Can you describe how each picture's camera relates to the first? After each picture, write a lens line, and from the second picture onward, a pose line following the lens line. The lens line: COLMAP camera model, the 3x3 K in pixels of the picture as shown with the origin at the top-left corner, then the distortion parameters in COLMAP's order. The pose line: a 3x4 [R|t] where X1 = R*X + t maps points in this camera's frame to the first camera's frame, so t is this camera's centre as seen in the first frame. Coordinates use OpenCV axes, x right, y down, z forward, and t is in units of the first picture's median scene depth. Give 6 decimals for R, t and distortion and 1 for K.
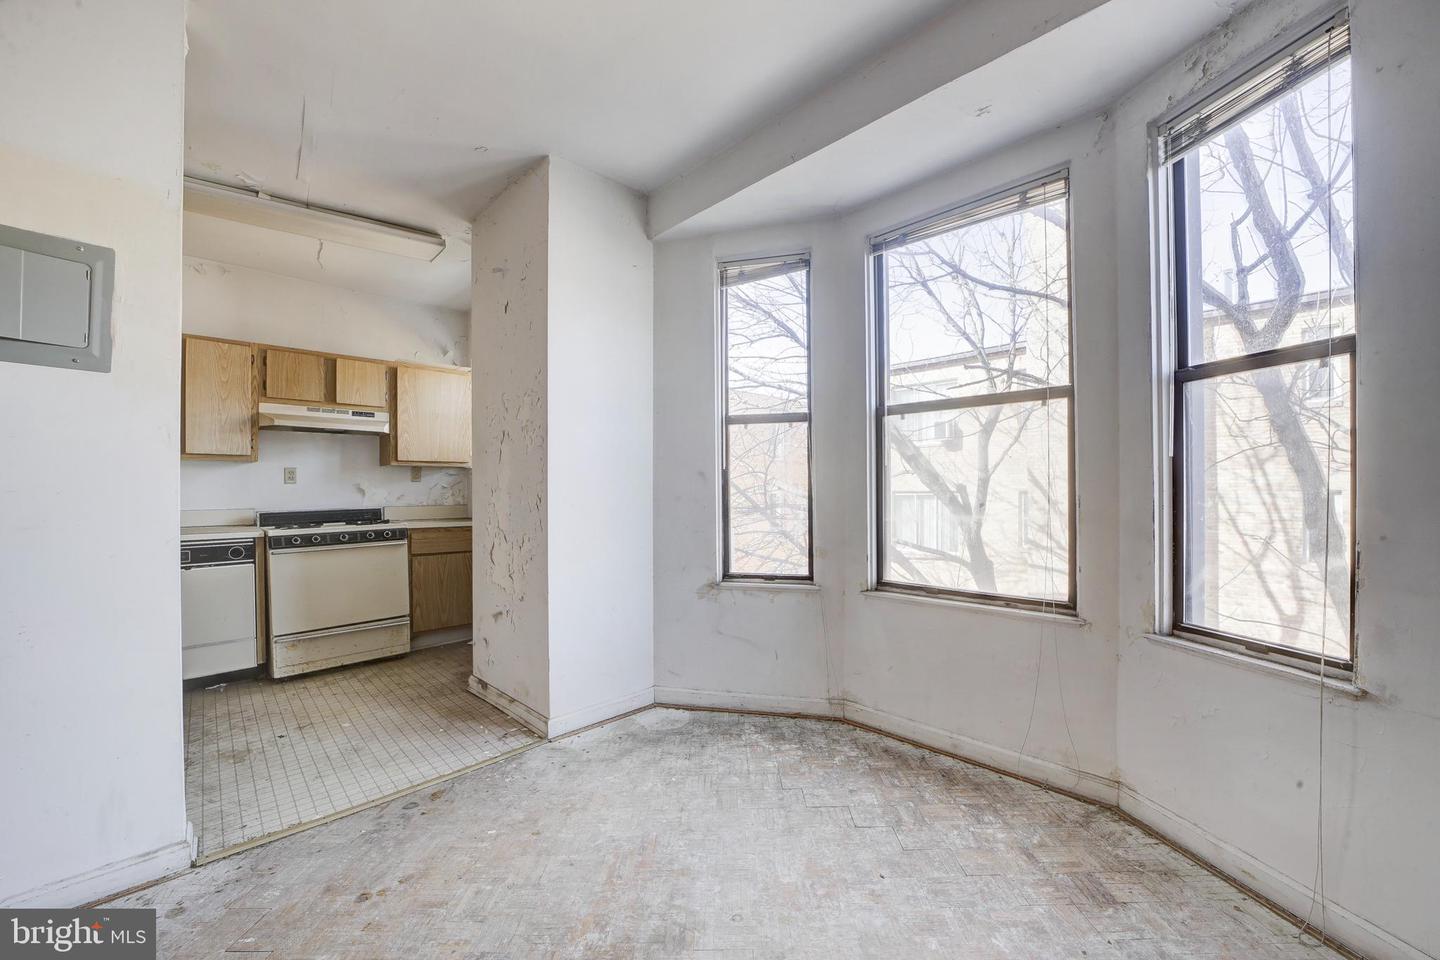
lens RADIAL K [[558.2, 0, 727.8], [0, 558.2, 487.6], [0, 0, 1]] dist [-0.039011, 0.009758]
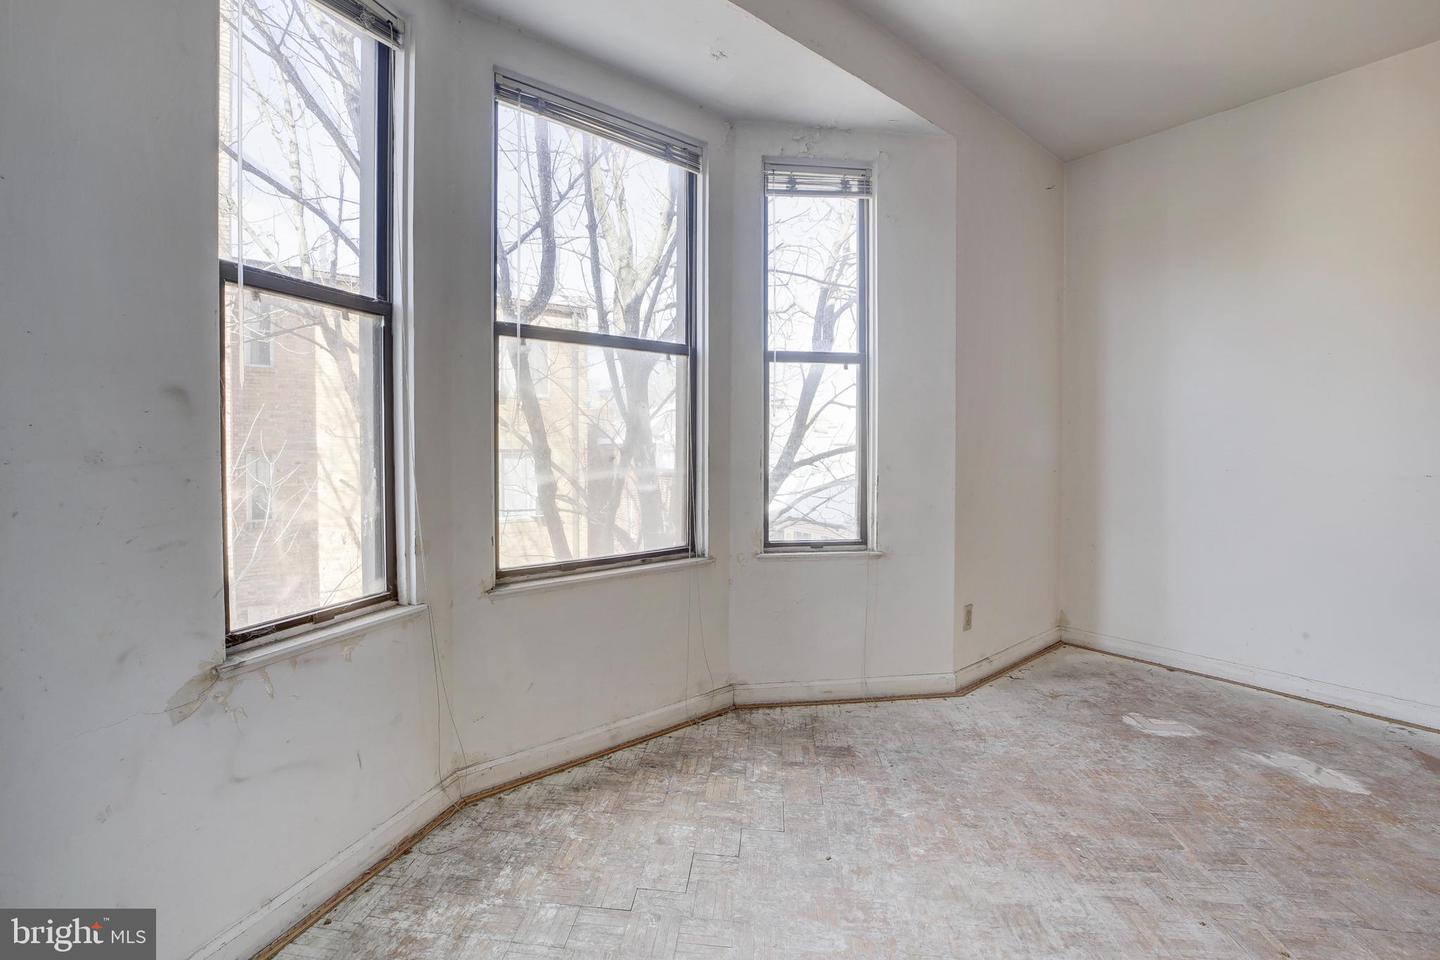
lens RADIAL K [[602.6, 0, 701.0], [0, 602.6, 451.2], [0, 0, 1]] dist [-0.039958, 0.010454]
pose [[0.122711, -0.004893, 0.992430, -0.430606], [-0.003473, 0.999980, 0.005360, 0.012411], [-0.992436, -0.004104, 0.122692, 0.646501]]
